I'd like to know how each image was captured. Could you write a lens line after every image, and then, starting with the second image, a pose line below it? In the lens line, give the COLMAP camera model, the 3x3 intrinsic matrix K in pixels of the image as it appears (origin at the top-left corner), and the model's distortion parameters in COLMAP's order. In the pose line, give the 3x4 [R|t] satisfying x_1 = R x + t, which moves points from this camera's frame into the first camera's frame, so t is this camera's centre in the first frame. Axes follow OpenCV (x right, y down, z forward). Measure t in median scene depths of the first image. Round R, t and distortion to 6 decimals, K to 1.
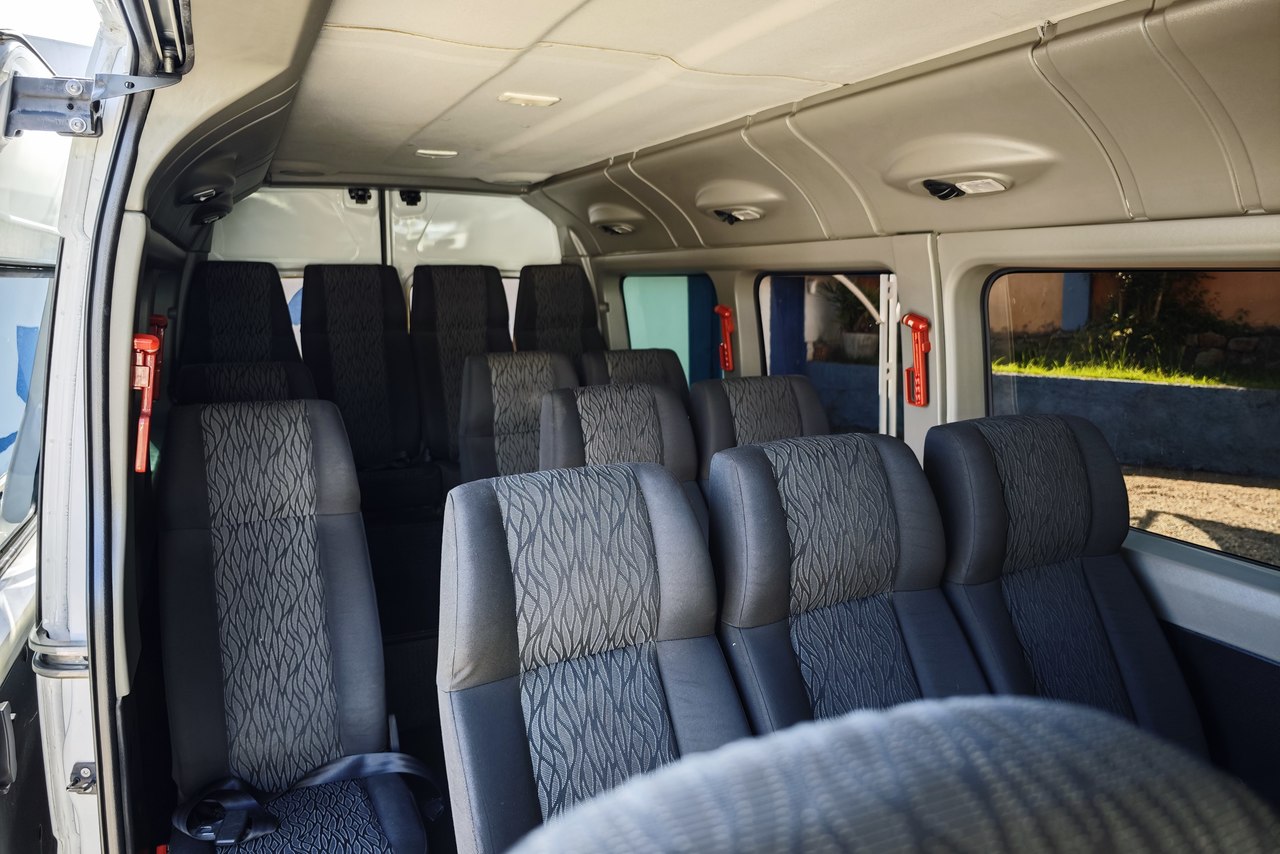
lens RADIAL K [[874.9, 0, 639.7], [0, 874.9, 428.3], [0, 0, 1]] dist [0.005234, -0.006568]
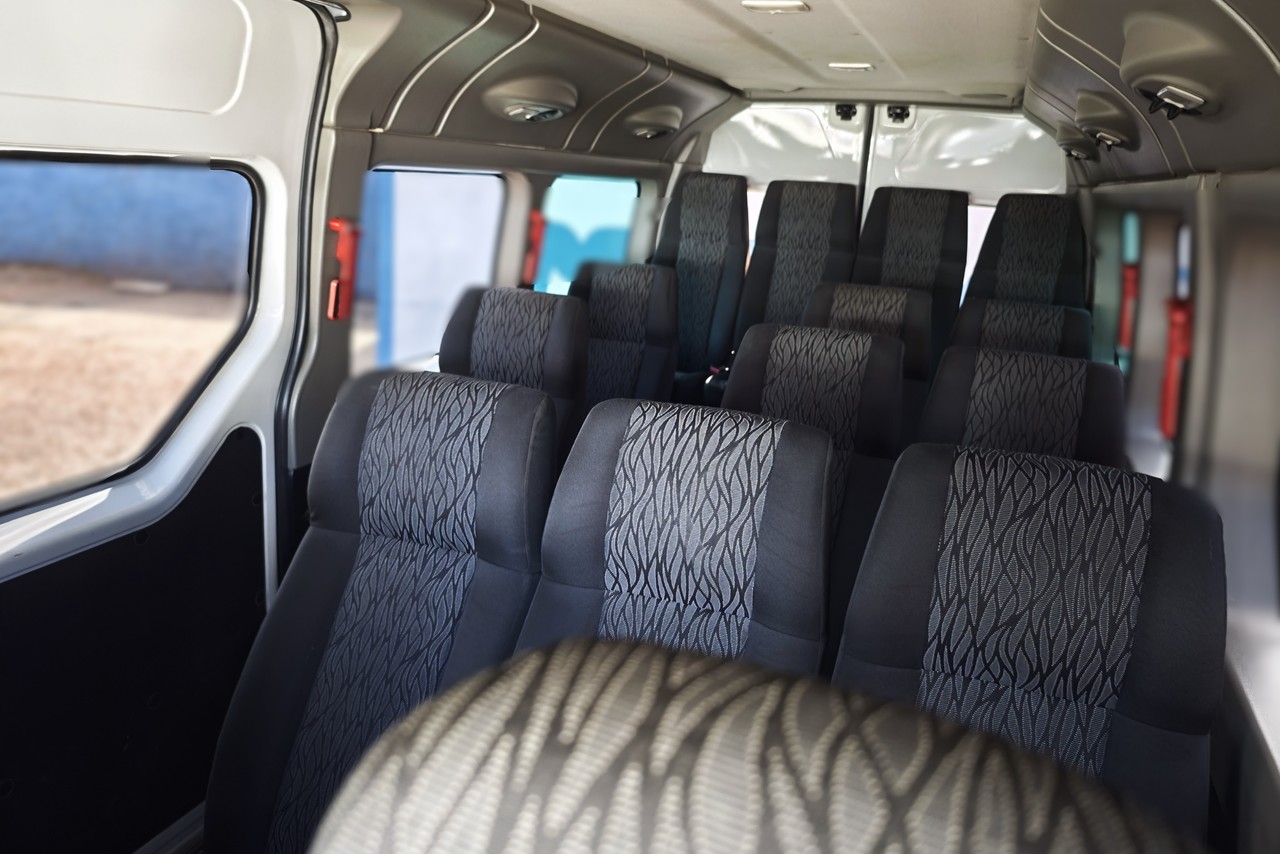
lens RADIAL K [[874.9, 0, 647.2], [0, 874.9, 428.4], [0, 0, 1]] dist [0.005234, -0.006568]
pose [[0.681782, 0.244301, -0.689558, 0.410616], [-0.182244, 0.969594, 0.163325, -0.053969], [0.708492, 0.014316, 0.705574, 0.201967]]
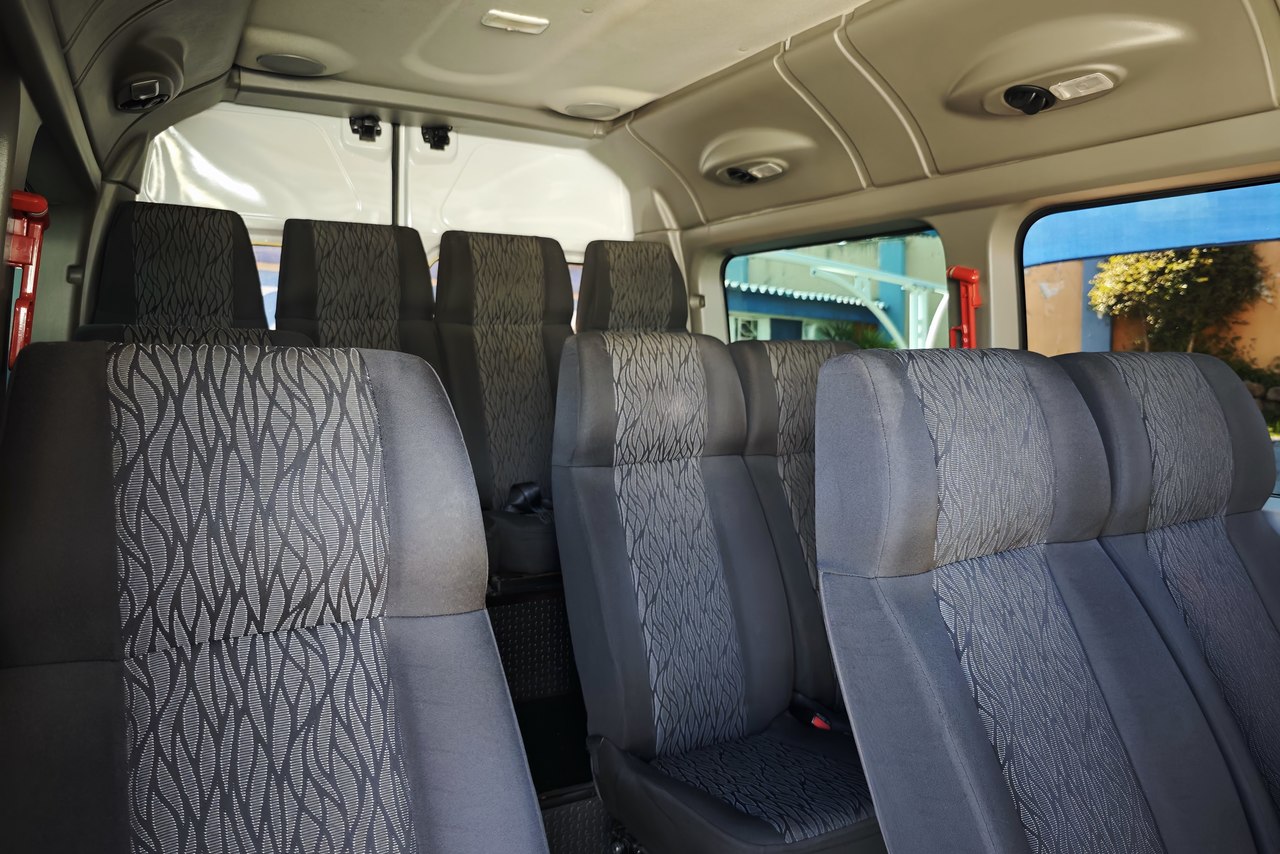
lens RADIAL K [[874.9, 0, 632.4], [0, 874.9, 437.2], [0, 0, 1]] dist [0.005234, -0.006568]
pose [[0.997957, 0.004348, 0.063743, -0.208645], [-0.000320, 0.998009, -0.063066, 0.029684], [-0.063891, 0.062917, 0.995972, 0.427692]]
